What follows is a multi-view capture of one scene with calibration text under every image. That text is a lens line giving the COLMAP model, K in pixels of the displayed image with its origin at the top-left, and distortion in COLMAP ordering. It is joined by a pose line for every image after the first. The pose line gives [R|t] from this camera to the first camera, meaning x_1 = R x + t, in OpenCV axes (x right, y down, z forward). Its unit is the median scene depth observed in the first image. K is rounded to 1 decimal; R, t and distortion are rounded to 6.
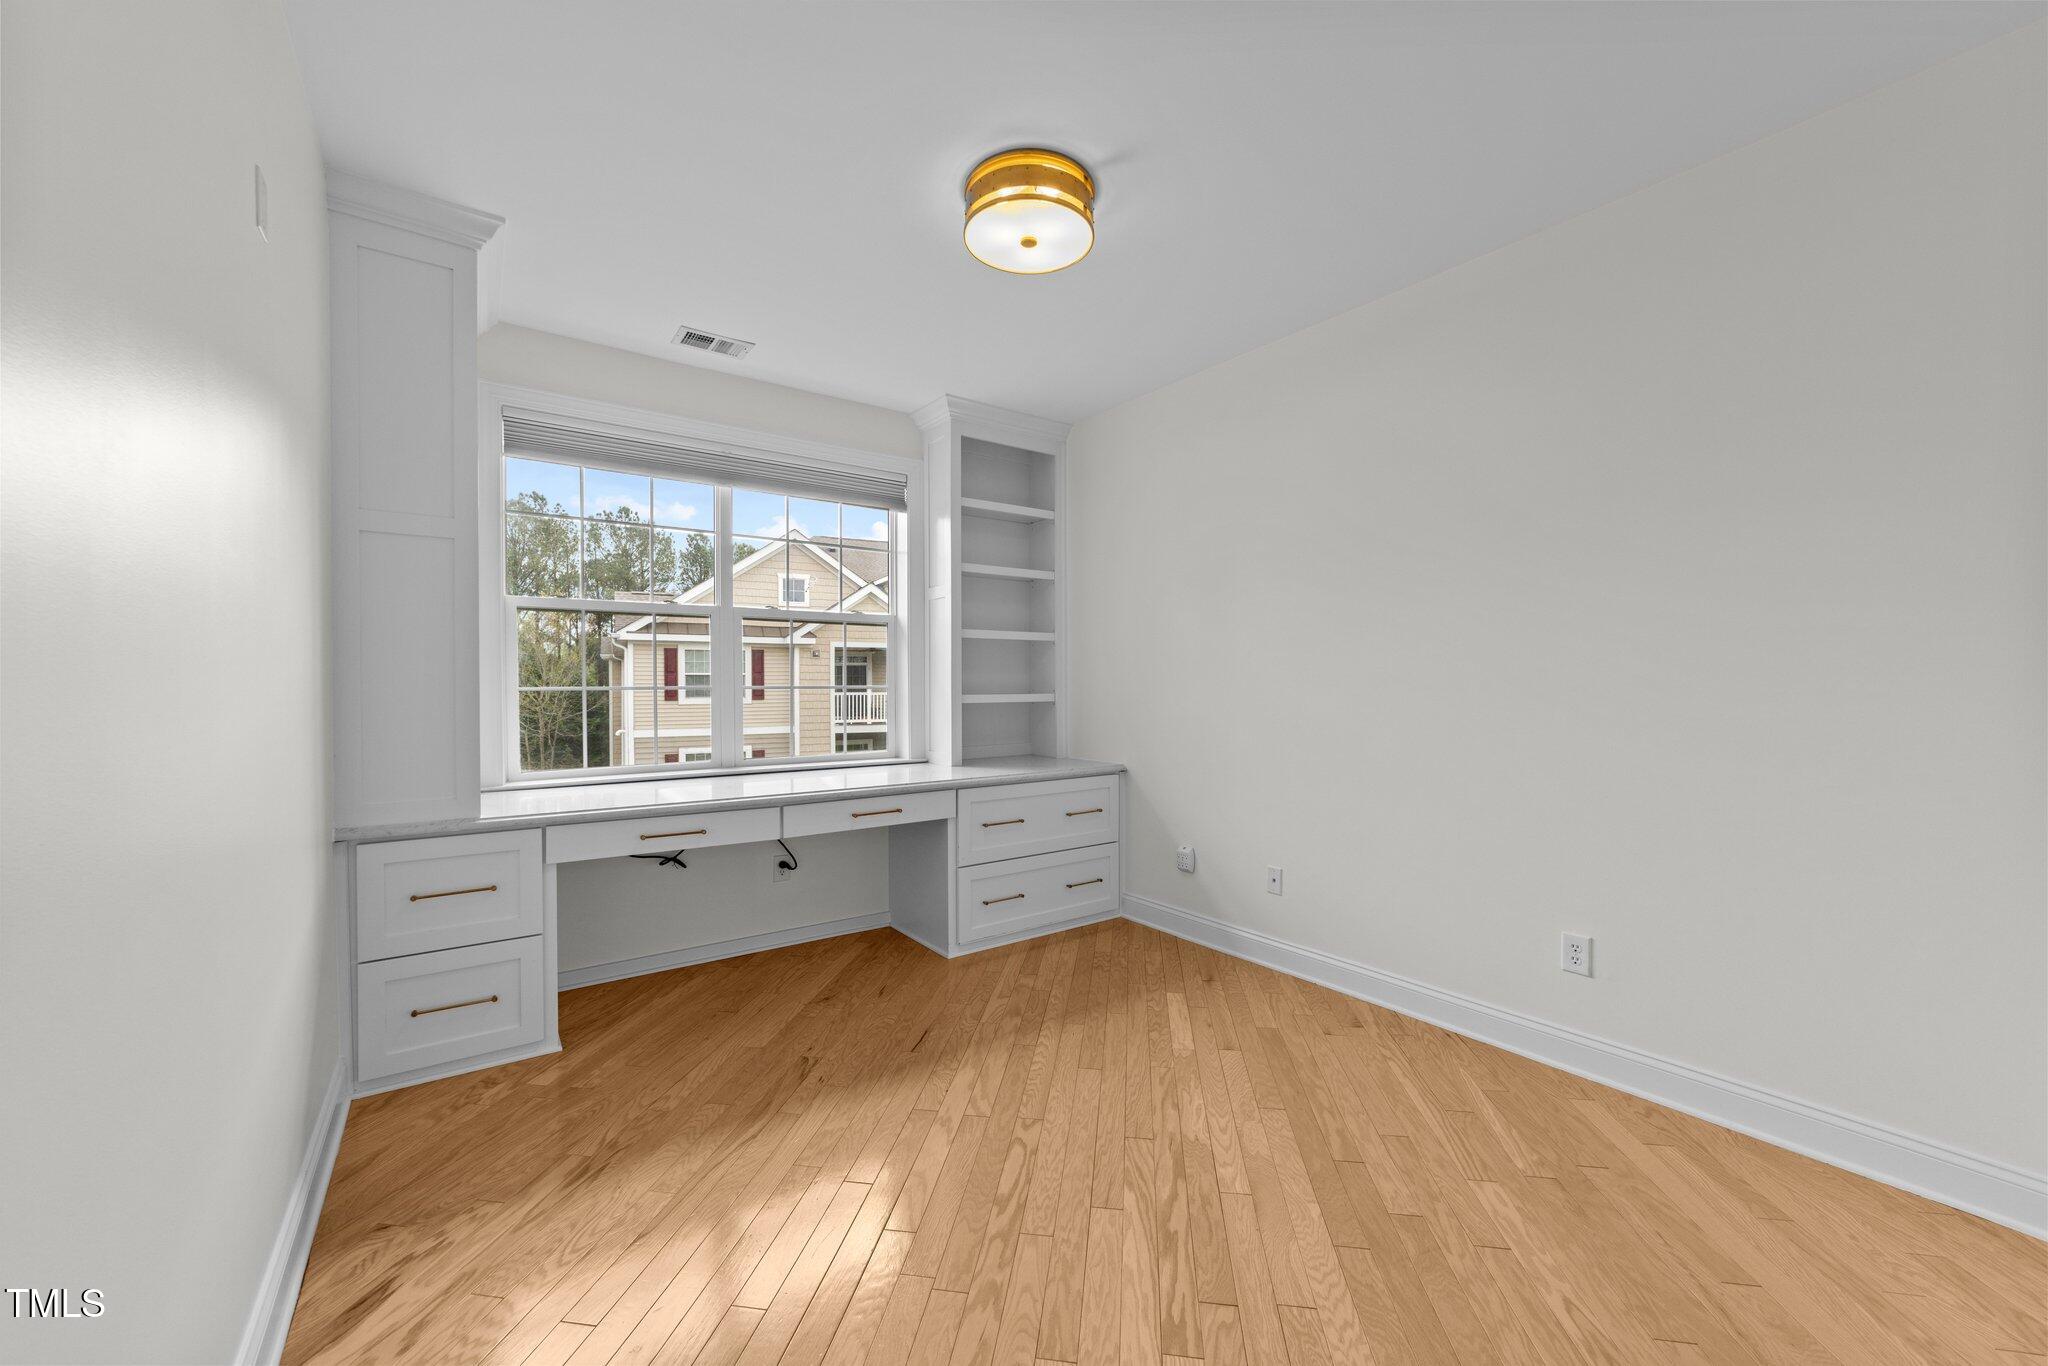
lens RADIAL K [[773.0, 0, 1026.3], [0, 773.0, 680.9], [0, 0, 1]] dist [-0.011217, 0.006209]
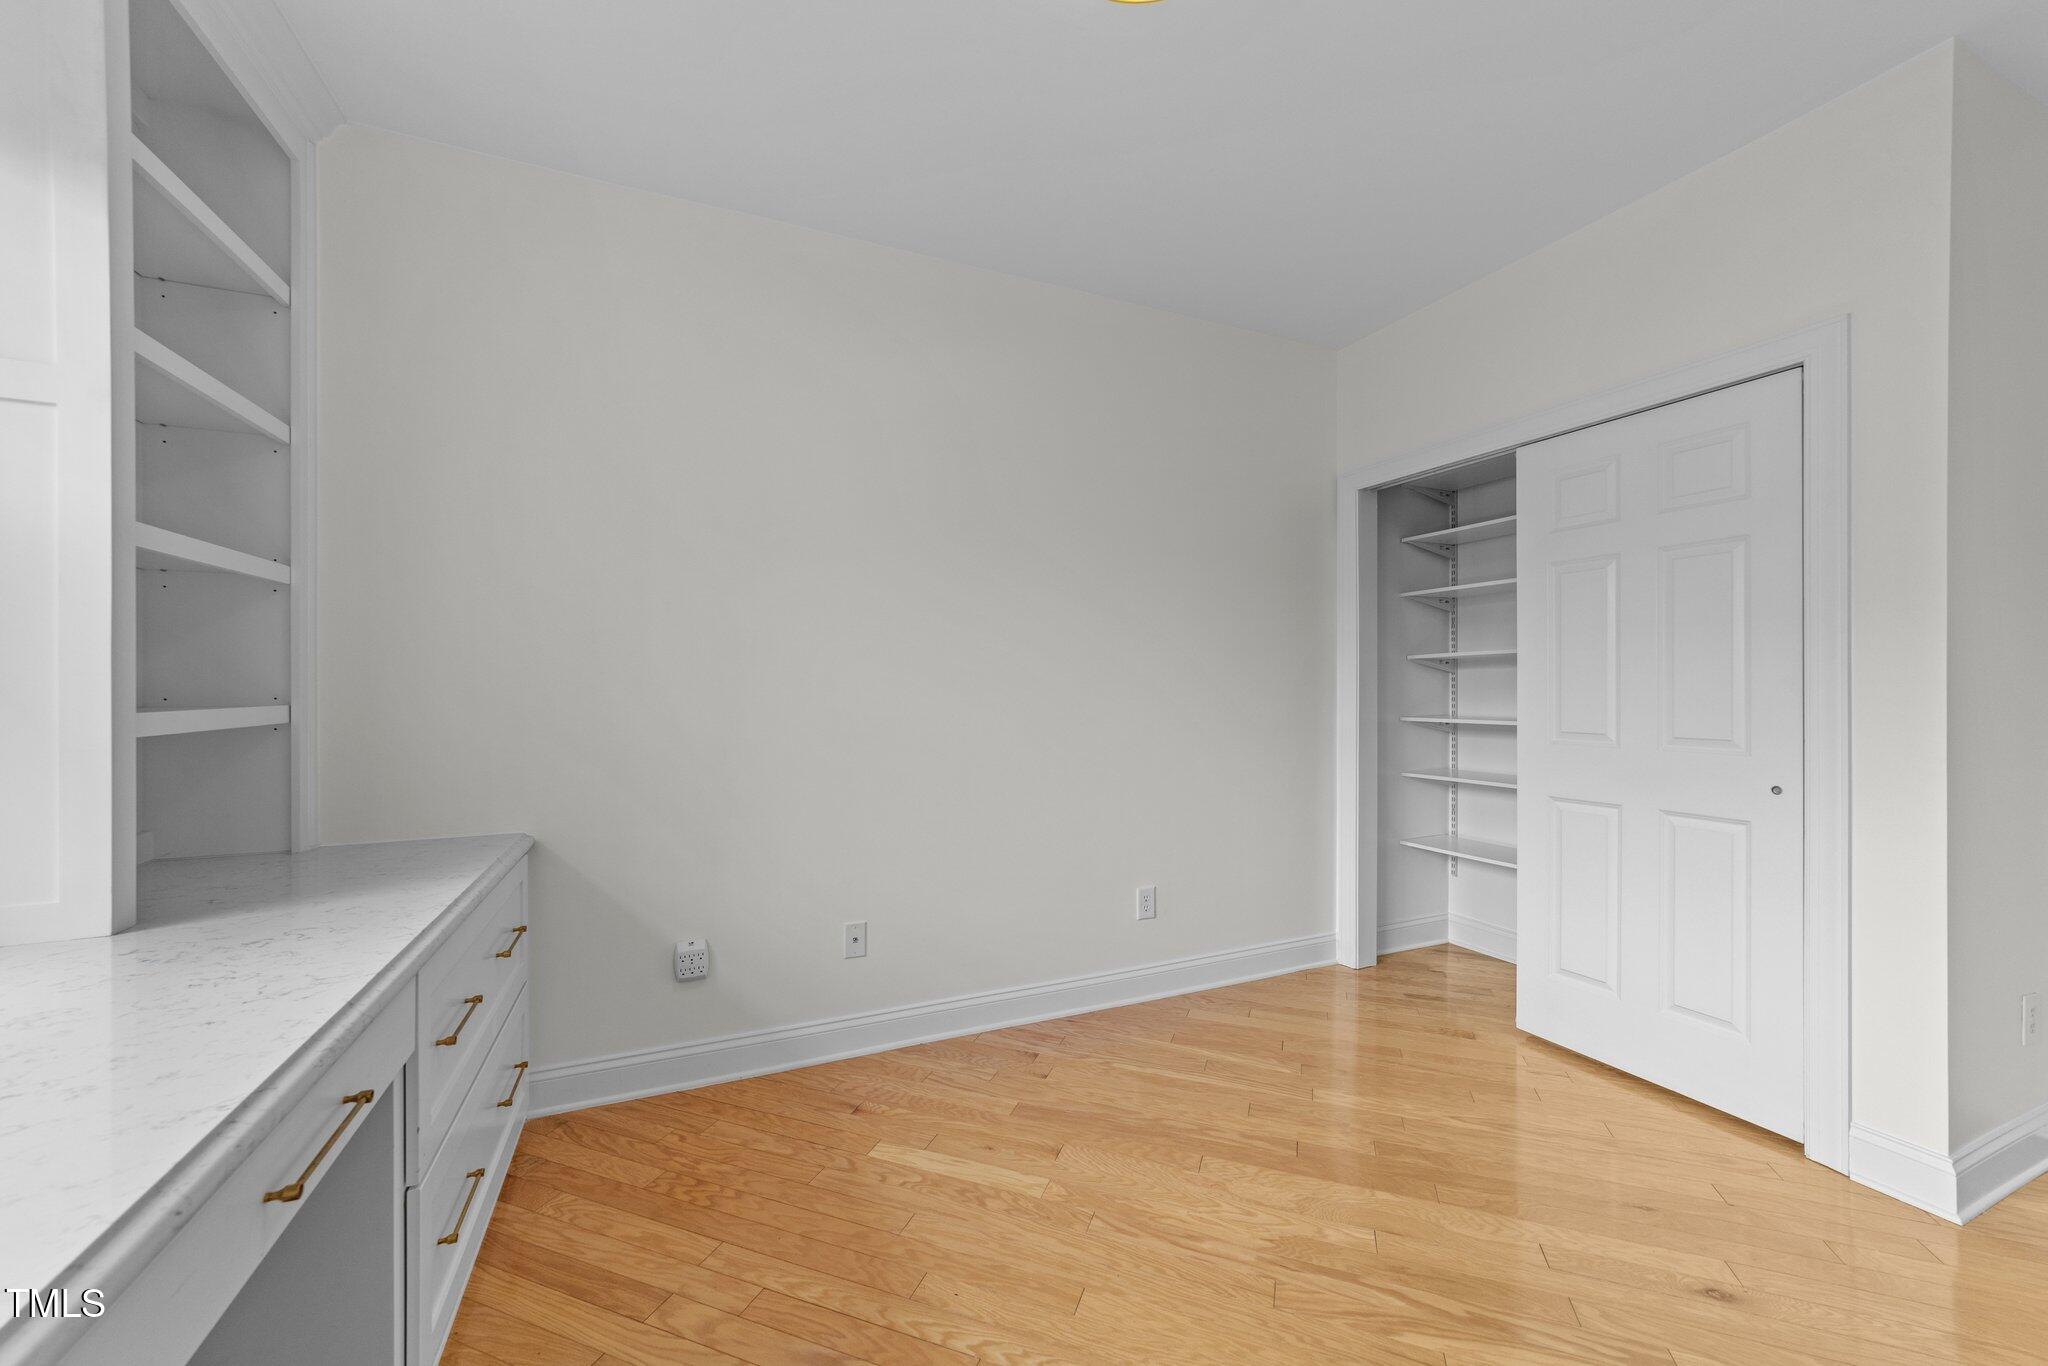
lens RADIAL K [[773.0, 0, 1026.3], [0, 773.0, 680.9], [0, 0, 1]] dist [-0.011217, 0.006209]
pose [[0.218036, 0.008130, 0.975907, -0.474852], [-0.004840, 0.999962, -0.007249, 0.005835], [-0.975929, -0.003142, 0.218067, 0.802435]]
